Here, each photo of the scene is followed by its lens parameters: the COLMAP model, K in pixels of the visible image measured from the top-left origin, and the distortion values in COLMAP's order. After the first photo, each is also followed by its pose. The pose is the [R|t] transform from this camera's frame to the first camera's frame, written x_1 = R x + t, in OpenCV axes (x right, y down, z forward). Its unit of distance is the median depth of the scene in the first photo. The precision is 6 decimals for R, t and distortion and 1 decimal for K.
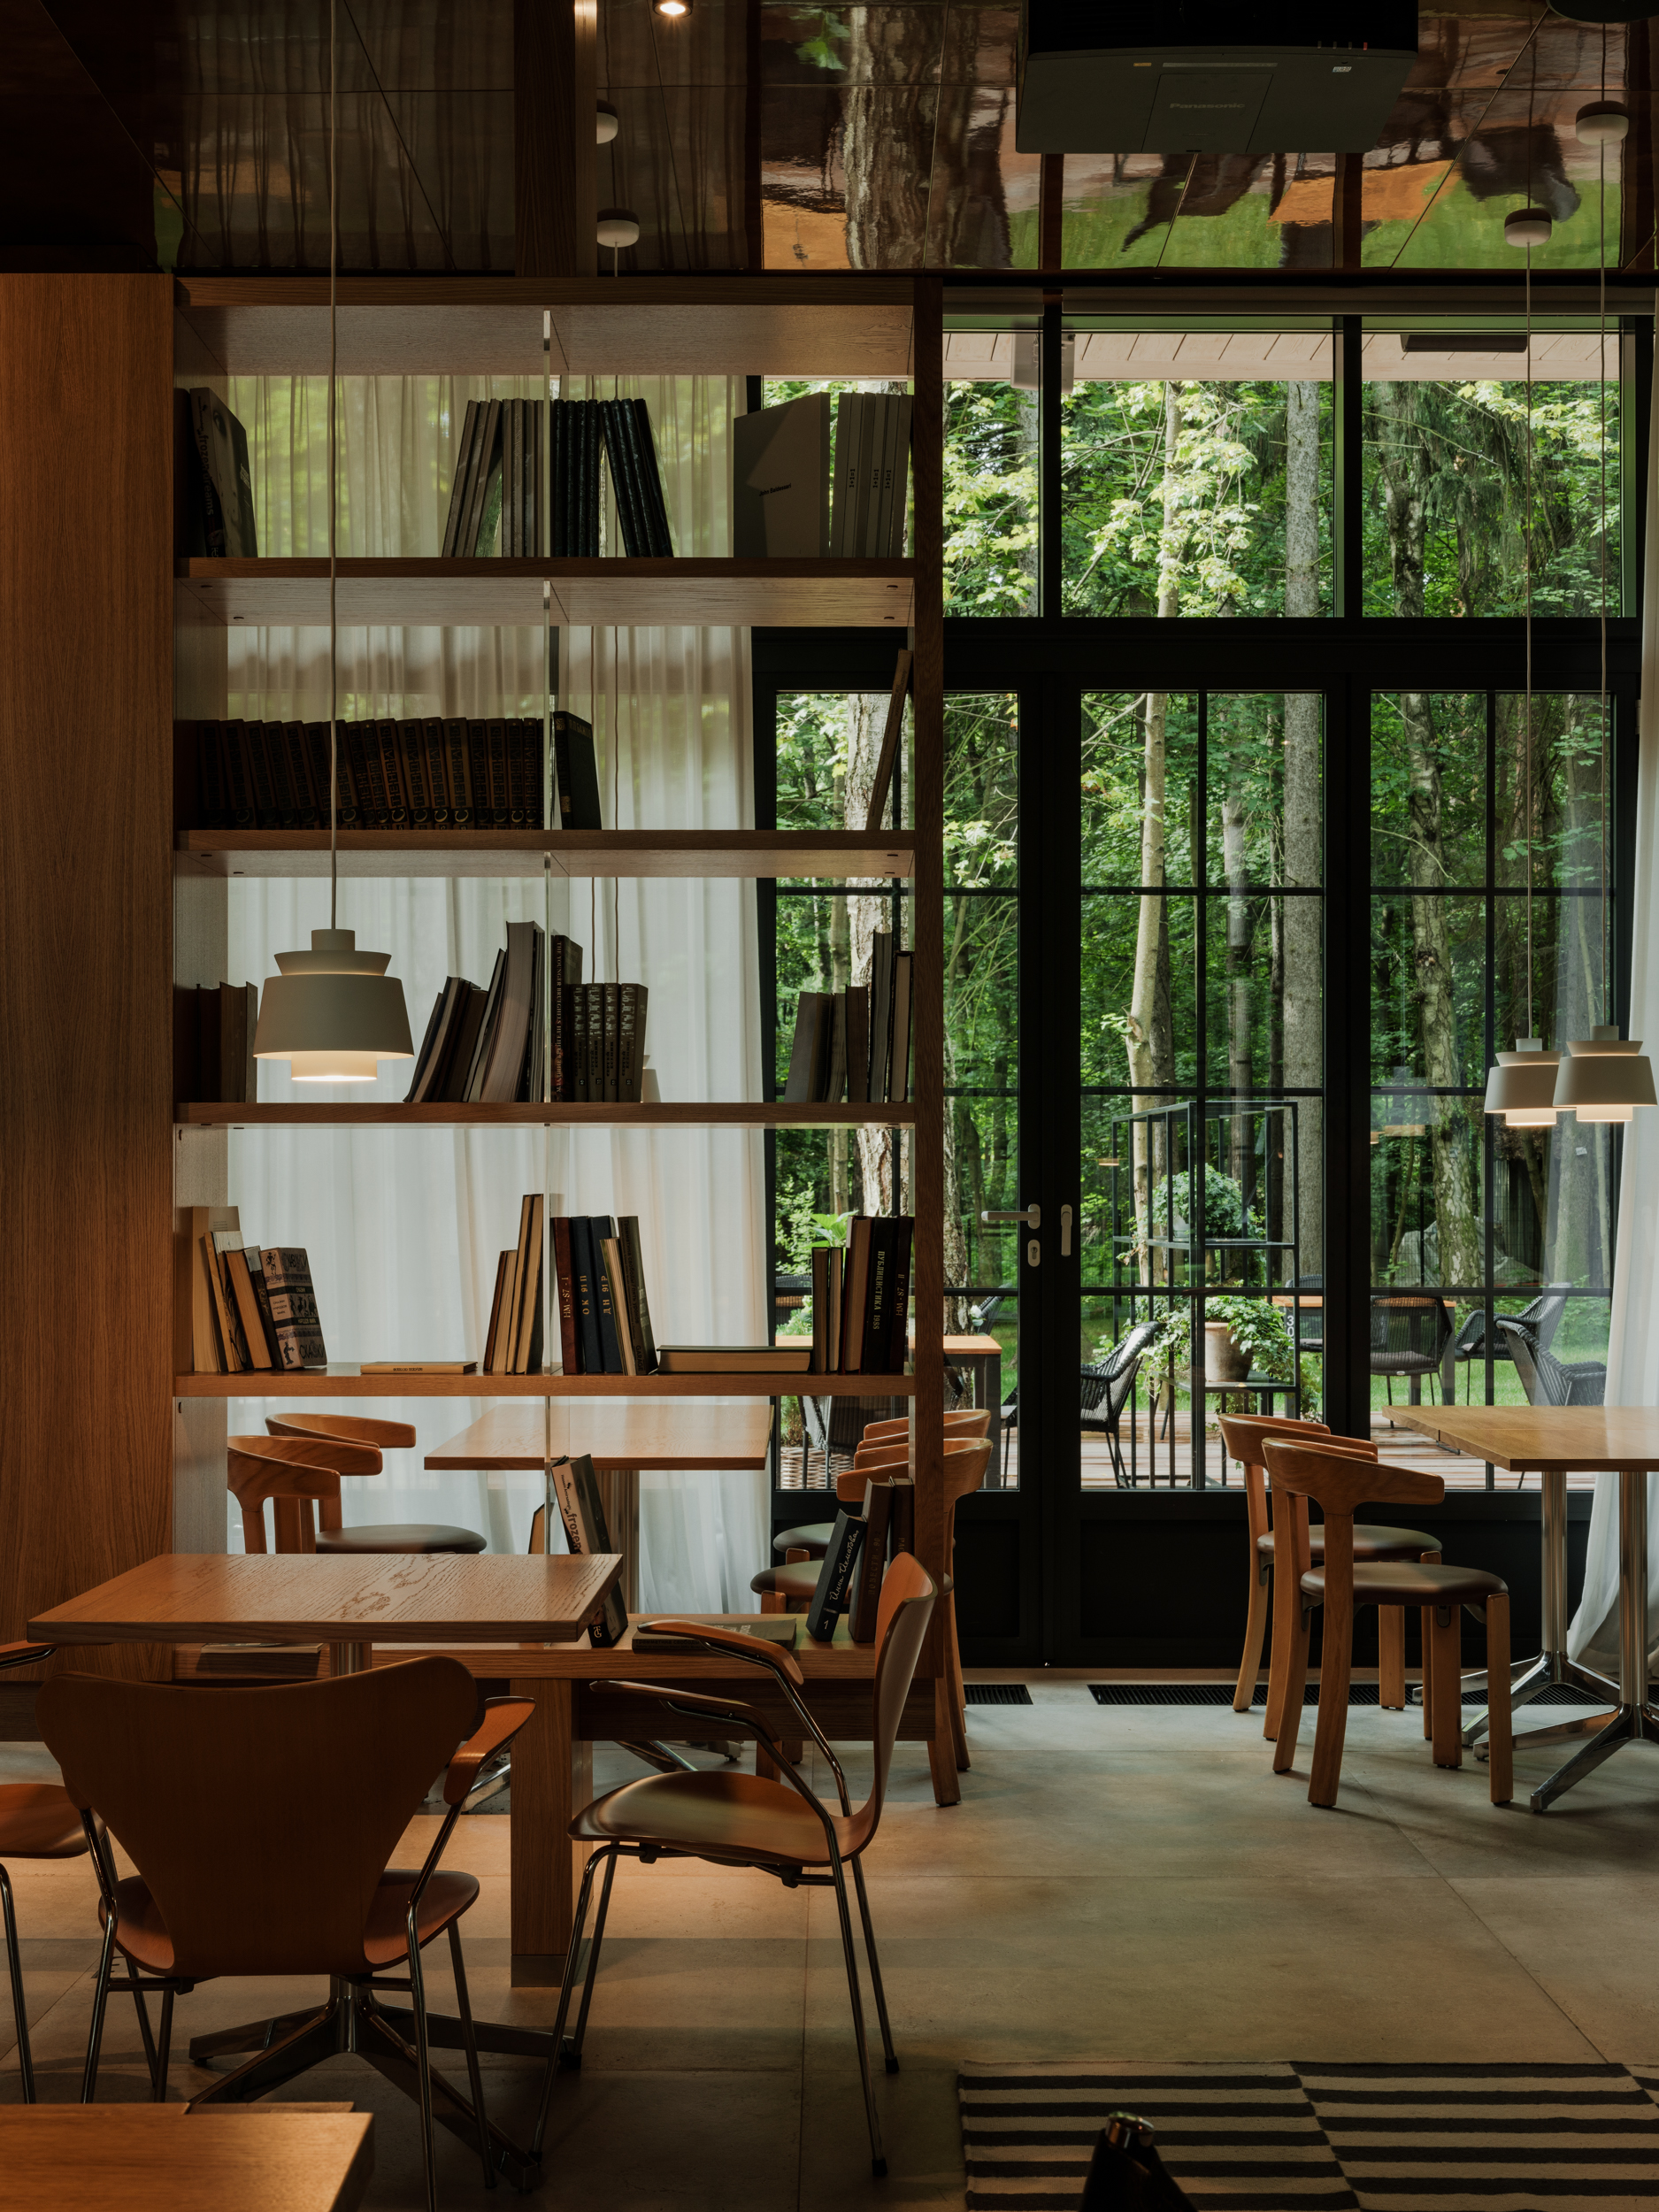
lens RADIAL K [[2797.2, 0, 843.7], [0, 2797.2, 1174.2], [0, 0, 1]] dist [0.001513, 0.000000]
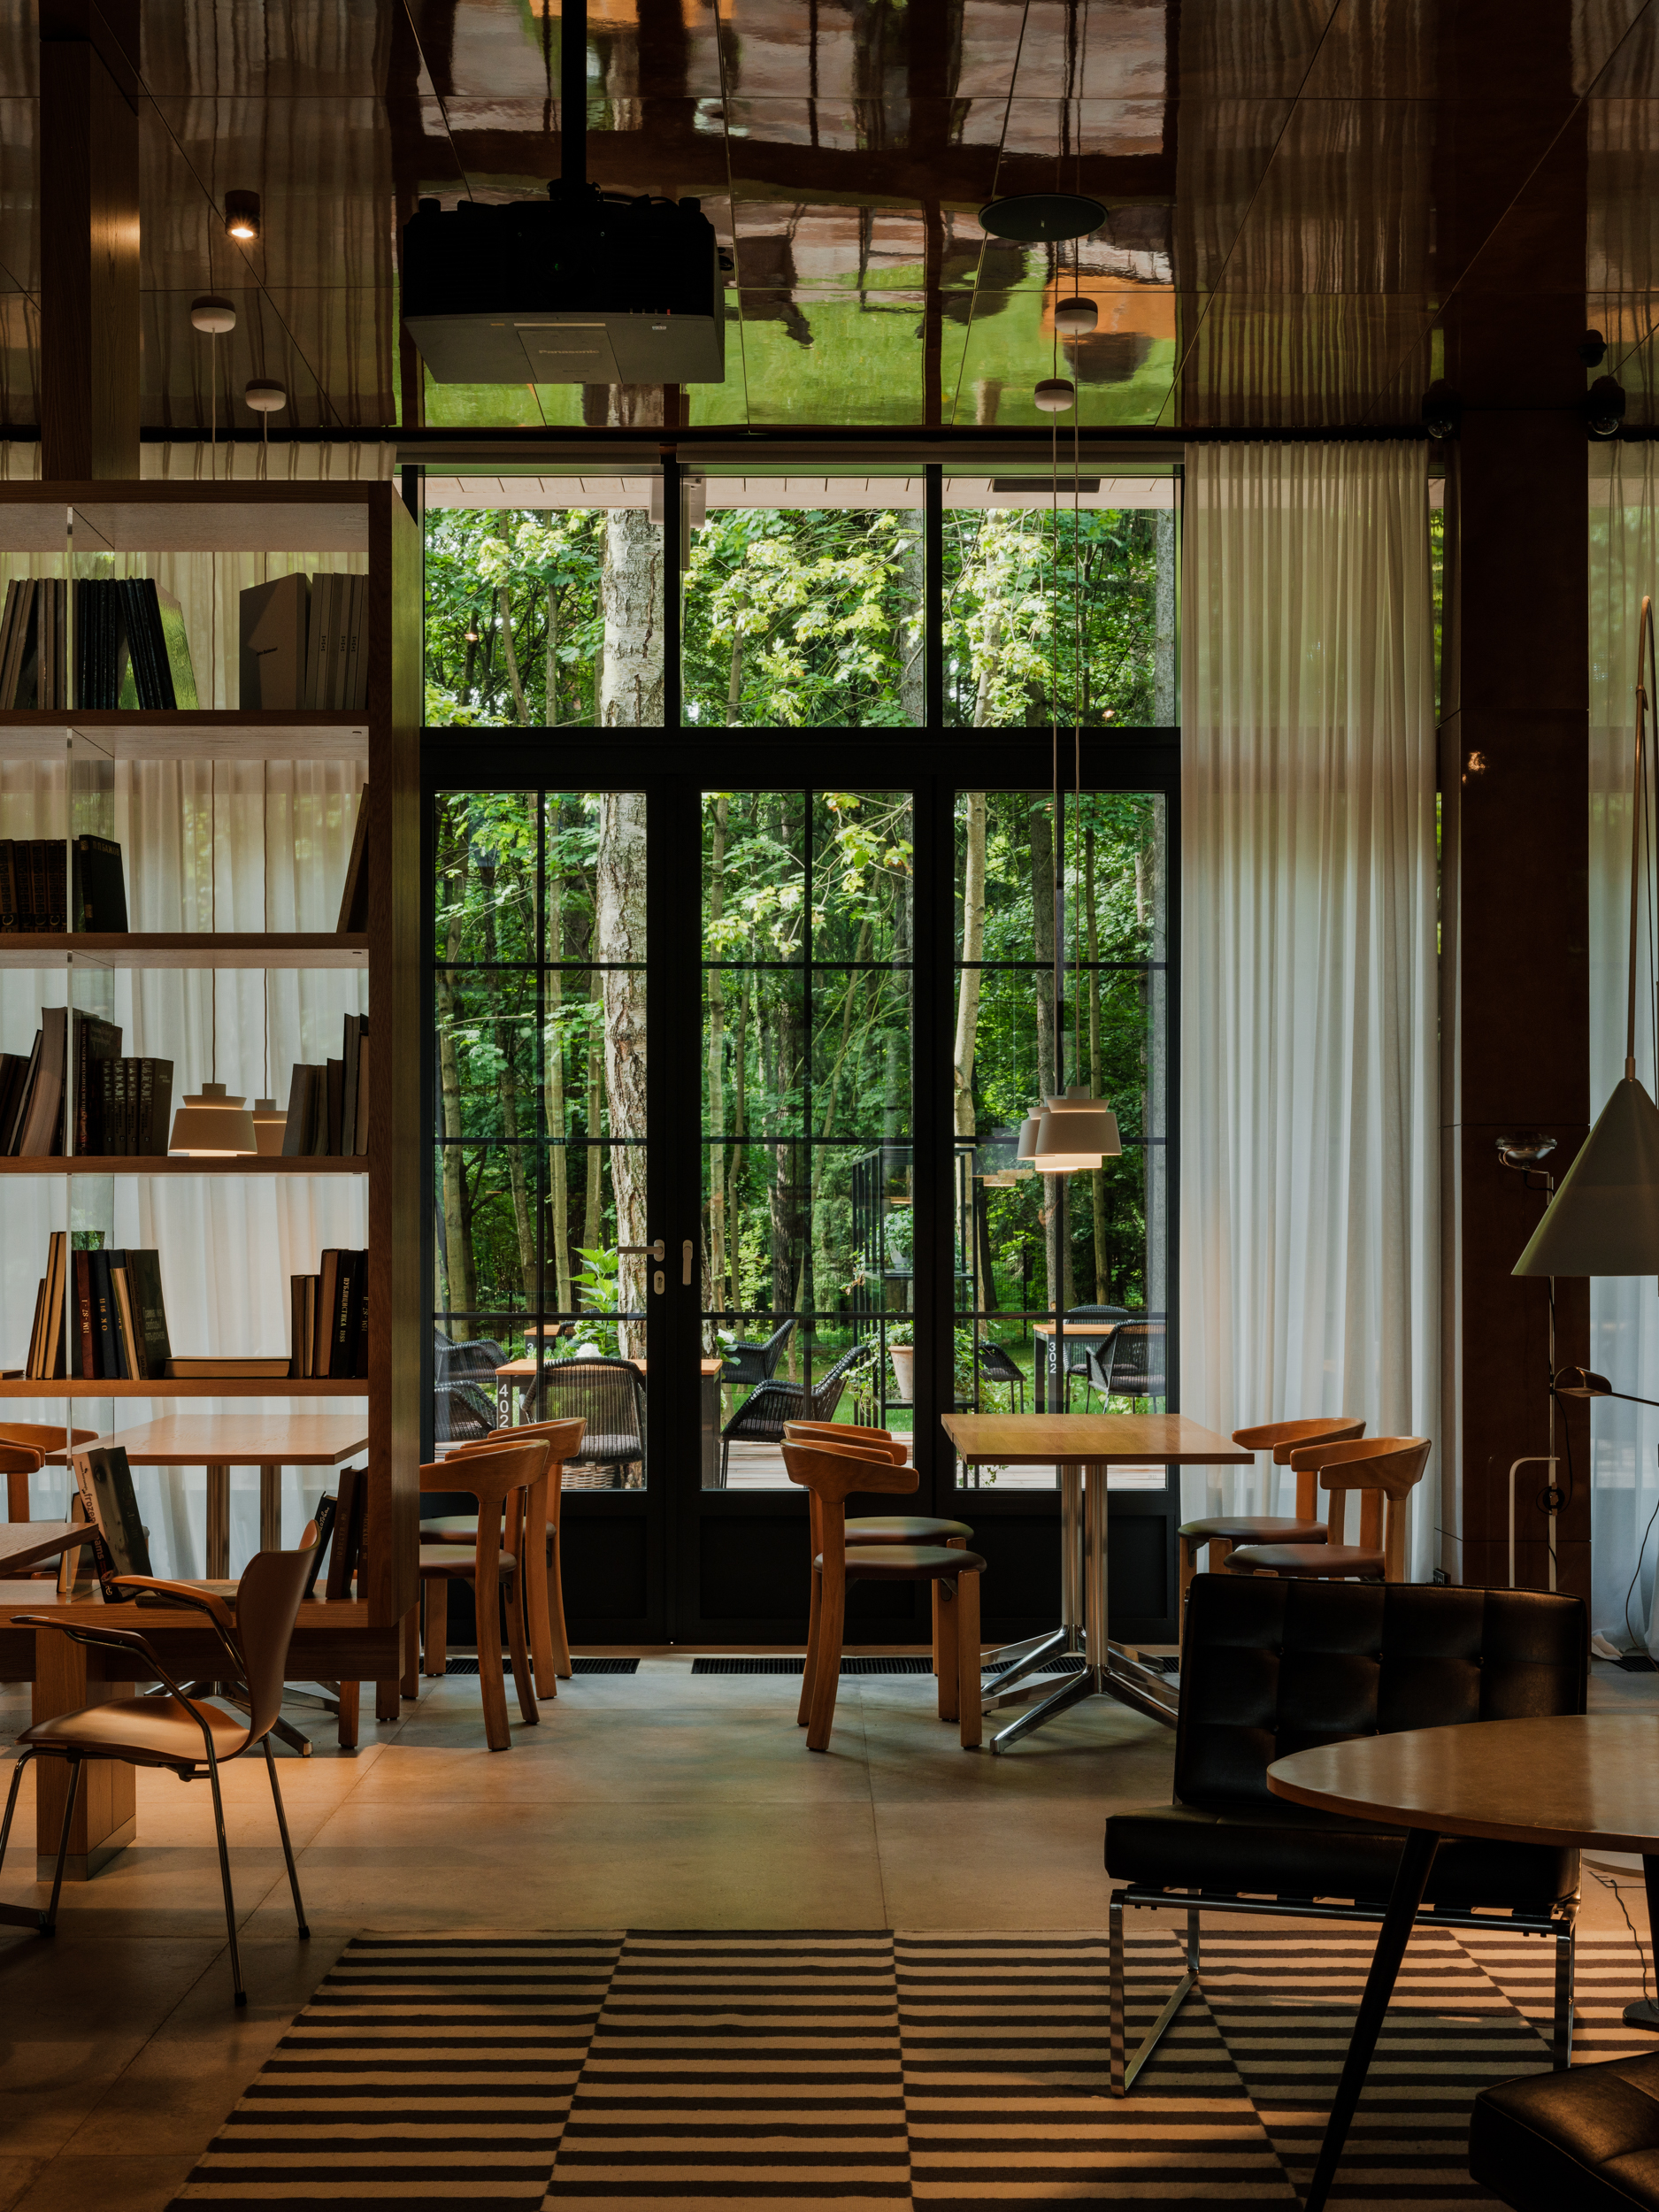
lens RADIAL K [[2693.6, 0, 793.0], [0, 2693.6, 1203.8], [0, 0, 1]] dist [0.007433, 0.000000]
pose [[0.999993, -0.001815, 0.003386, 0.203460], [0.001826, 0.999993, -0.003173, -0.000664], [-0.003381, 0.003180, 0.999989, -0.174493]]
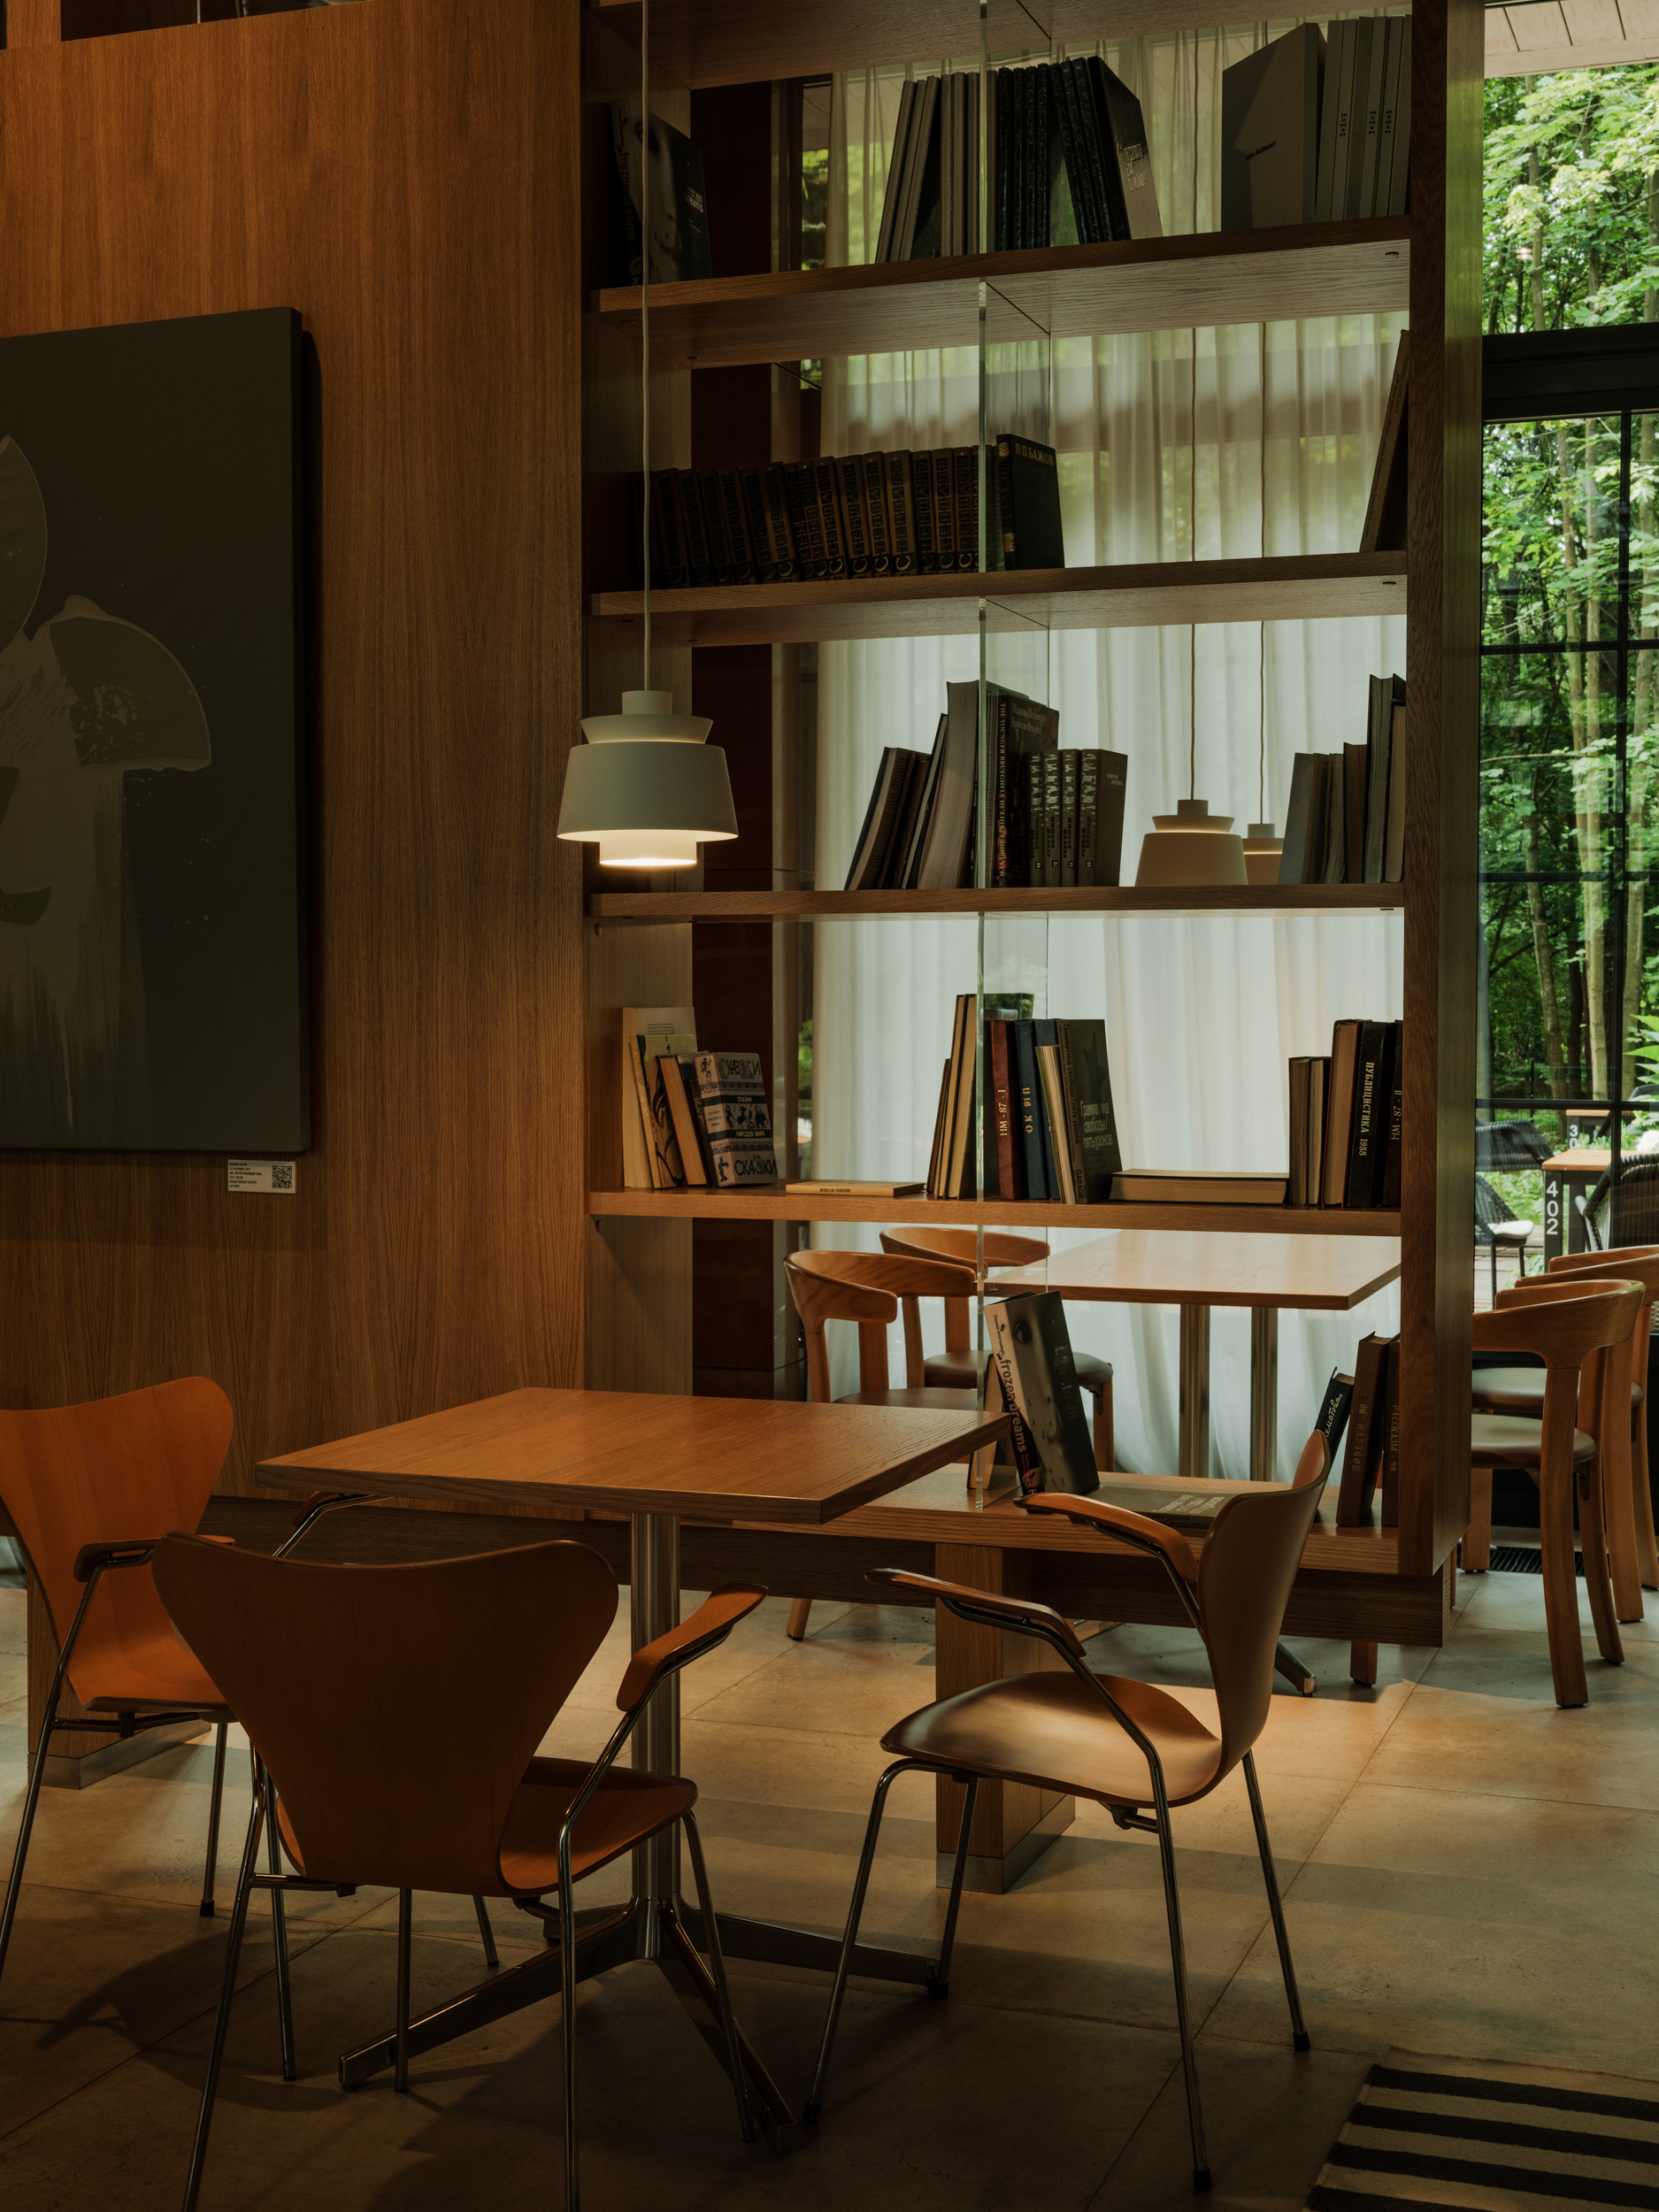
lens RADIAL K [[2797.2, 0, 829.9], [0, 2797.2, 1107.6], [0, 0, 1]] dist [0.001513, 0.000000]
pose [[0.940549, 0.013337, -0.339396, 0.144550], [0.002691, 0.998905, 0.046709, 0.001707], [0.339647, -0.044846, 0.939483, 0.161541]]
